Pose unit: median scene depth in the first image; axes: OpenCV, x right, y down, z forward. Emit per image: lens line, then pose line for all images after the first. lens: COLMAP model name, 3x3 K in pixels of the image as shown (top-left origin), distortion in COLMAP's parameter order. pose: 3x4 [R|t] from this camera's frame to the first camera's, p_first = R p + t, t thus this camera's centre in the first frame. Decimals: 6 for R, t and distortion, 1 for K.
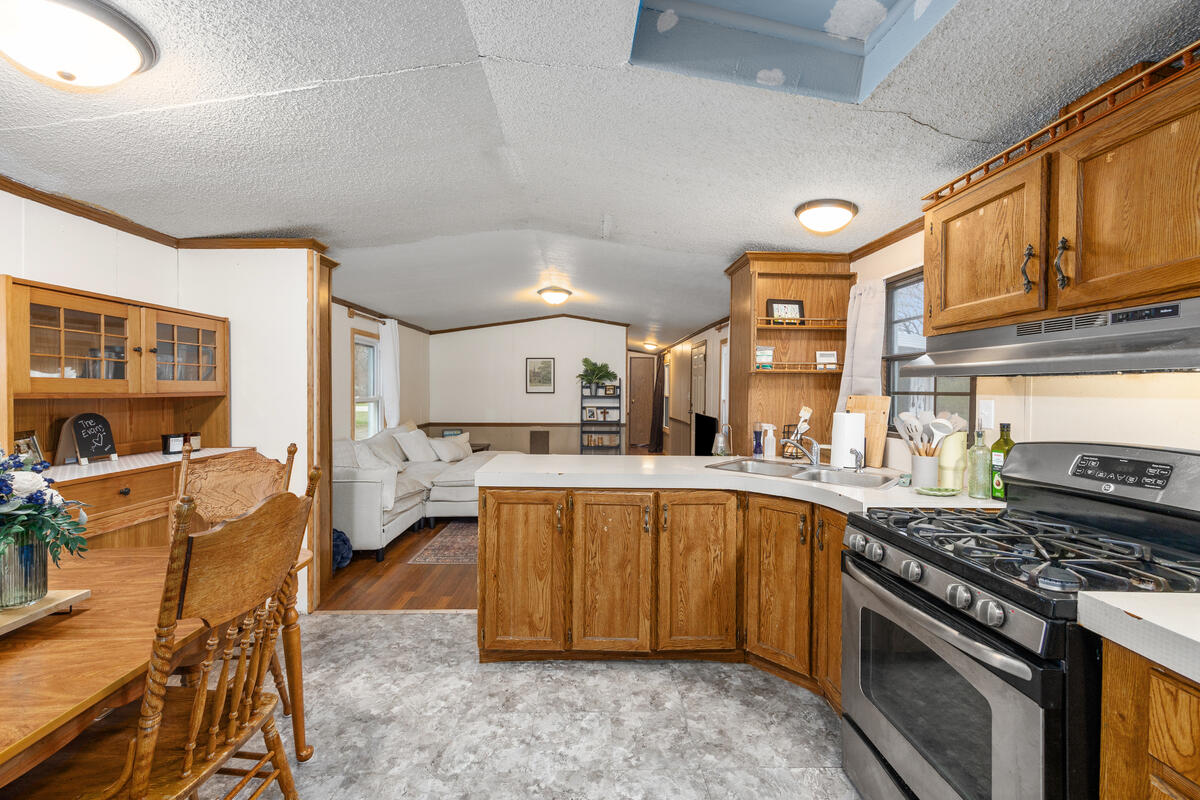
lens RADIAL K [[484.8, 0, 625.3], [0, 484.8, 392.3], [0, 0, 1]] dist [-0.004546, 0.000803]
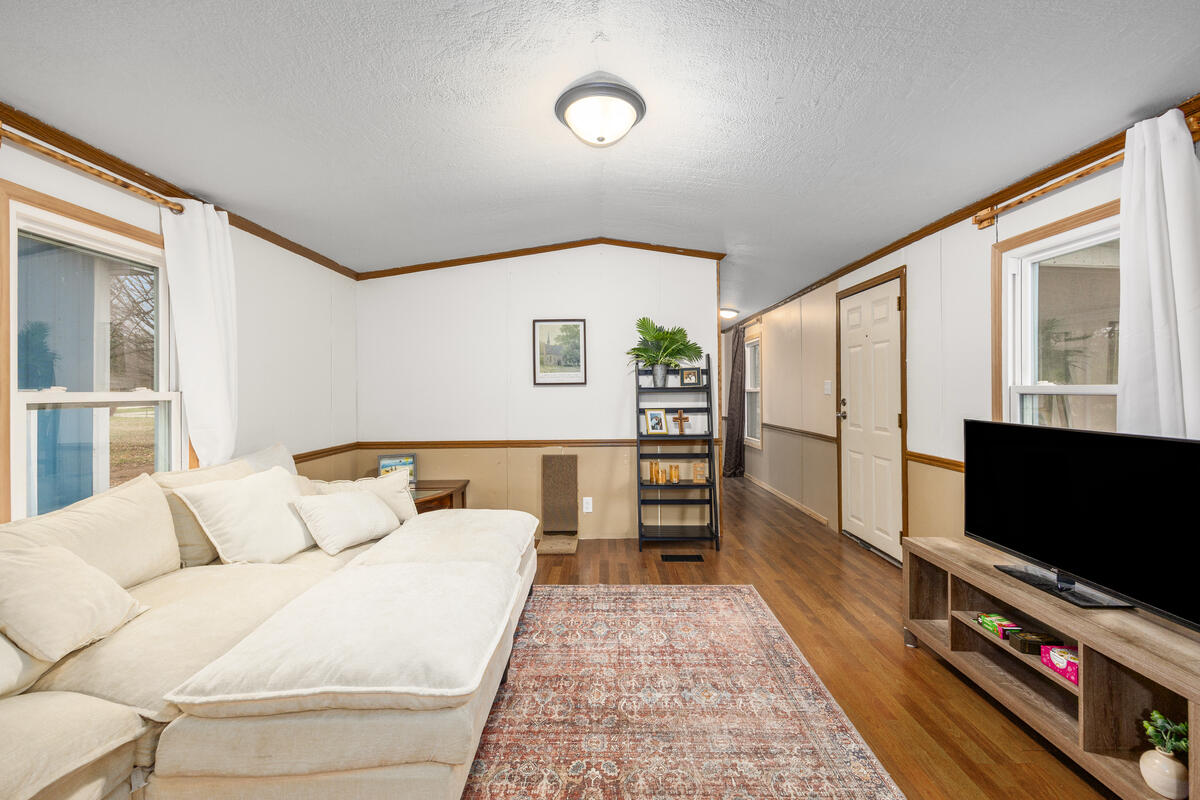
lens RADIAL K [[484.8, 0, 608.6], [0, 484.8, 394.7], [0, 0, 1]] dist [-0.004546, 0.000803]
pose [[0.998633, -0.014855, -0.050120, -0.345316], [0.015023, 0.999883, 0.002982, 0.043139], [0.050070, -0.003731, 0.998739, 1.684491]]
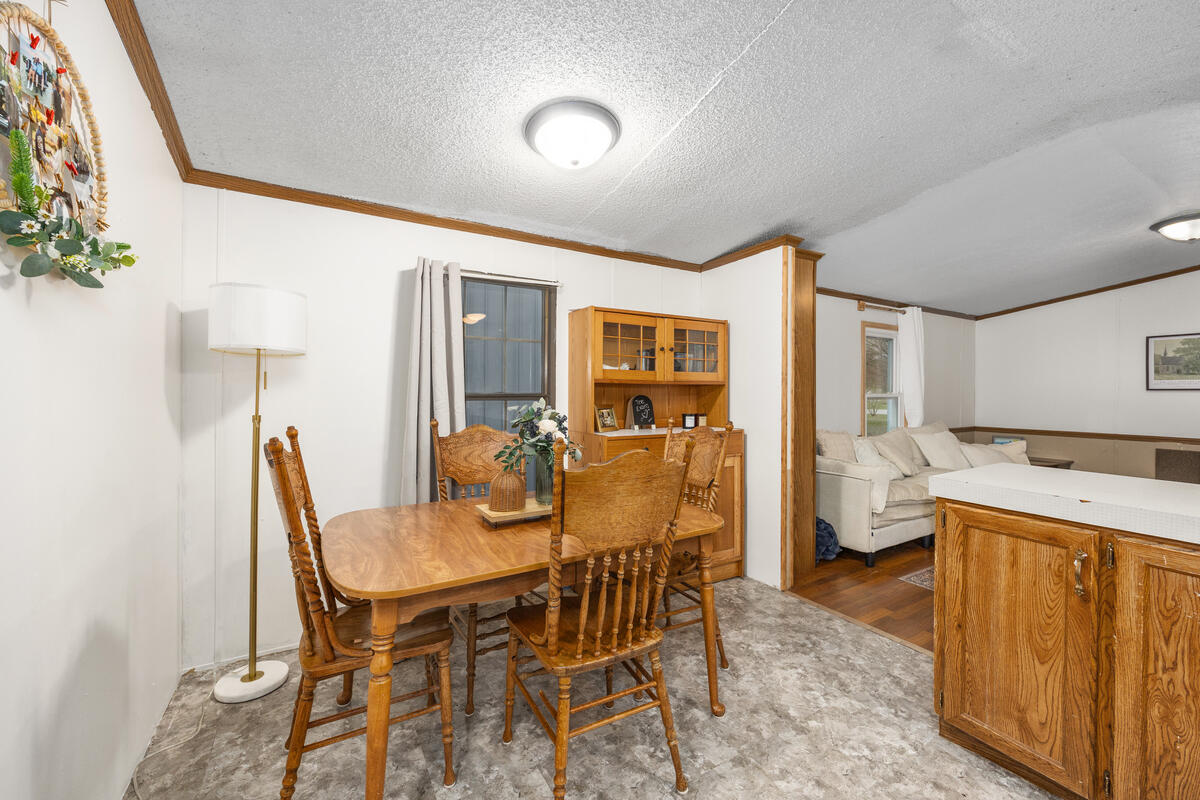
lens RADIAL K [[484.8, 0, 595.5], [0, 484.8, 390.7], [0, 0, 1]] dist [-0.004546, 0.000803]
pose [[0.465524, -0.003719, -0.885028, 0.091532], [-0.003215, 0.999977, -0.005893, 0.029005], [0.885030, 0.005588, 0.465501, 0.148652]]
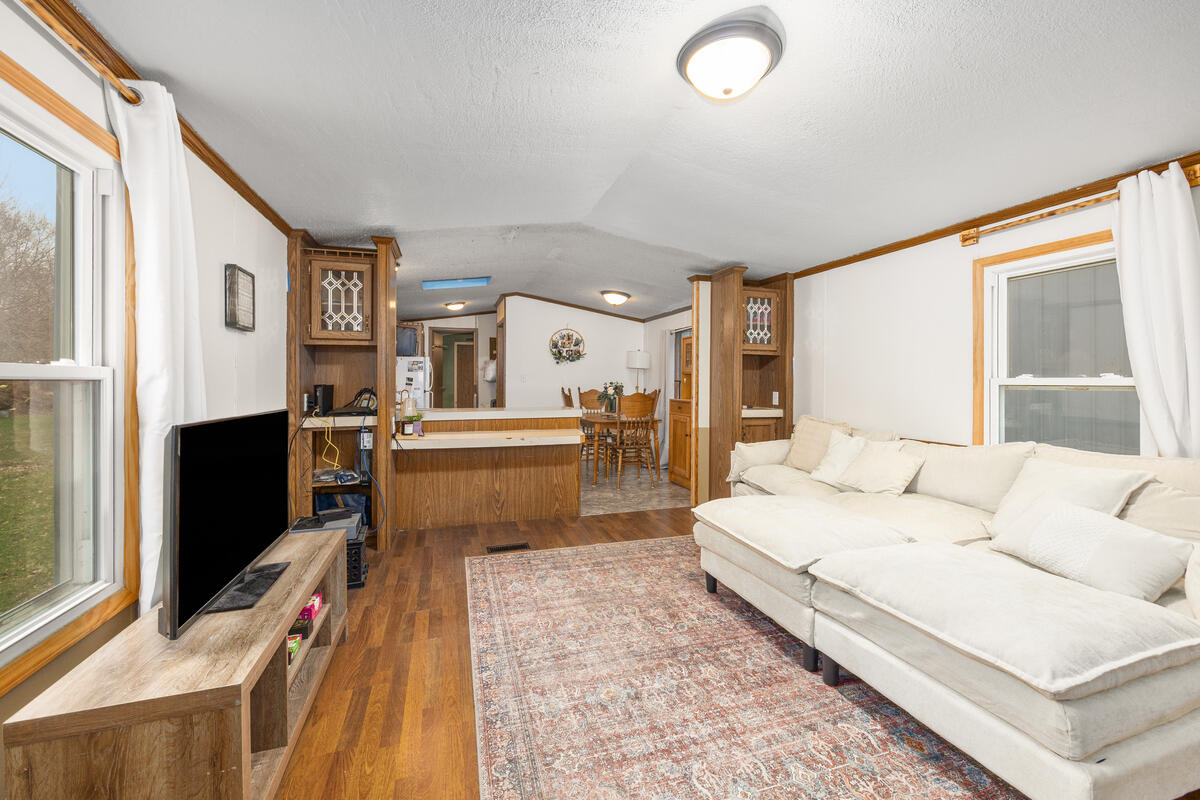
lens RADIAL K [[484.8, 0, 611.6], [0, 484.8, 377.7], [0, 0, 1]] dist [-0.004546, 0.000803]
pose [[-0.961493, -0.015357, -0.274398, 0.052376], [-0.013389, 0.999869, -0.009044, 0.052577], [0.274502, -0.005022, -0.961574, 3.541667]]
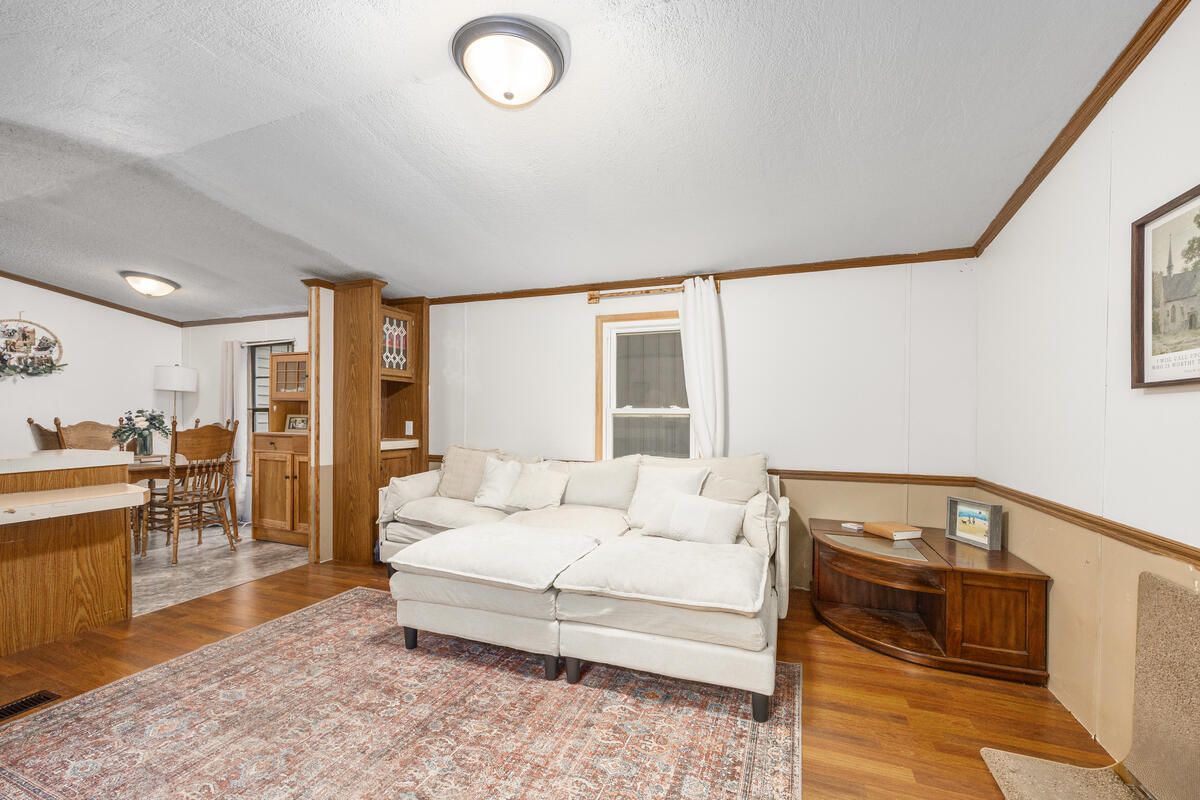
lens RADIAL K [[484.8, 0, 608.0], [0, 484.8, 419.1], [0, 0, 1]] dist [-0.004546, 0.000803]
pose [[-0.395426, -0.002418, -0.918495, 0.310922], [-0.010918, 0.999938, 0.002068, 0.064249], [0.918433, 0.010846, -0.395428, 3.219425]]
